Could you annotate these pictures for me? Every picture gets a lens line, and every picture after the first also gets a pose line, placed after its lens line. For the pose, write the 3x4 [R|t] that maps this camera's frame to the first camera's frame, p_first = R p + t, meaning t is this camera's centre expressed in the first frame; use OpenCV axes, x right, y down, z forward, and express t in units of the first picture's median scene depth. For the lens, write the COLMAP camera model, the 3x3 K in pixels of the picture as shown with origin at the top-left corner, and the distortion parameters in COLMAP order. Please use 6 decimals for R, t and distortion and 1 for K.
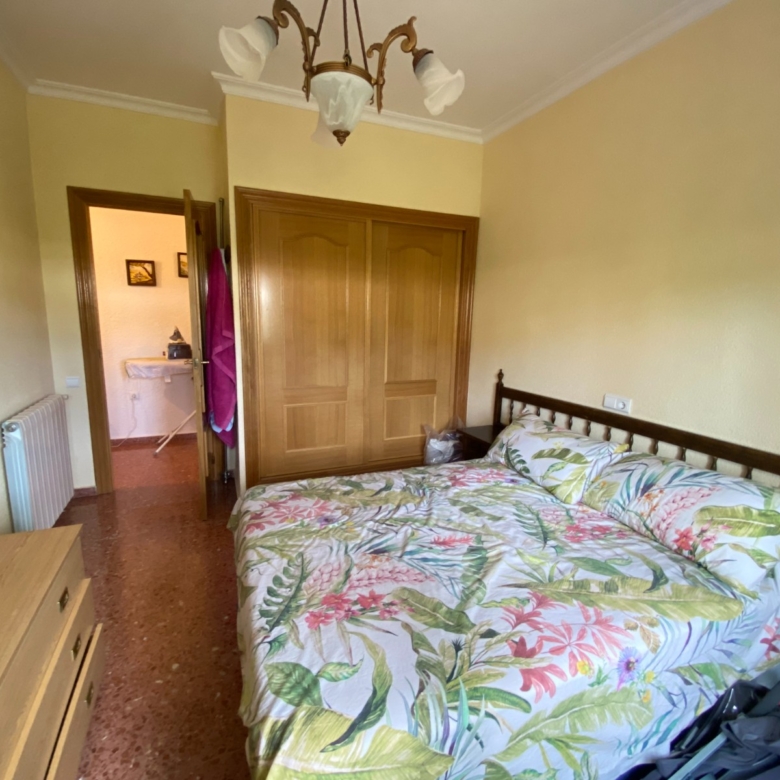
lens RADIAL K [[430.0, 0, 389.2], [0, 430.0, 391.8], [0, 0, 1]] dist [0.037639, -0.000939]
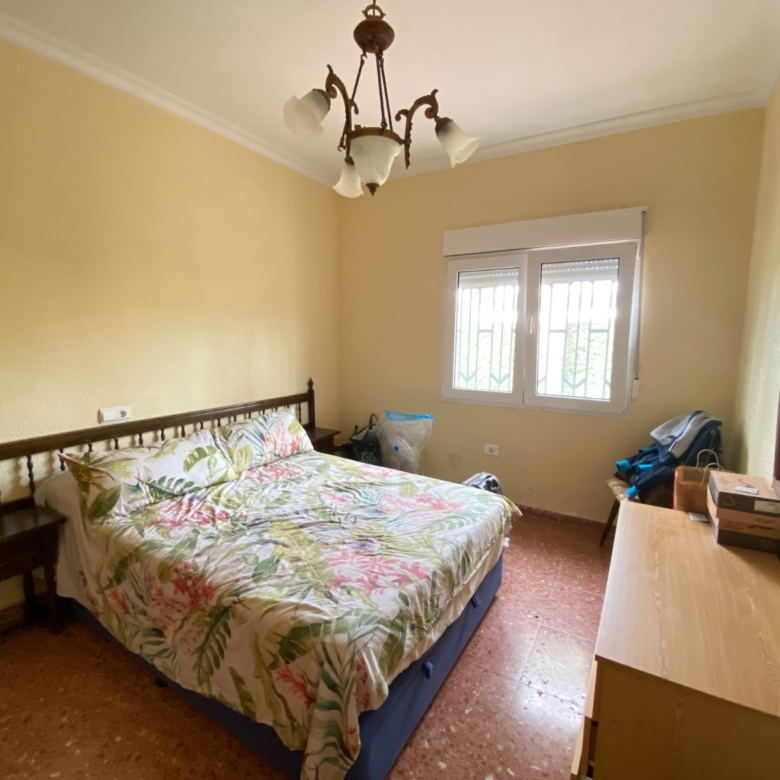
lens RADIAL K [[430.0, 0, 394.6], [0, 430.0, 383.9], [0, 0, 1]] dist [0.037639, -0.000939]
pose [[-0.604592, -0.121523, 0.787210, -0.907682], [0.115211, 0.964559, 0.237385, -0.282276], [-0.788159, 0.234217, -0.569164, 1.394609]]
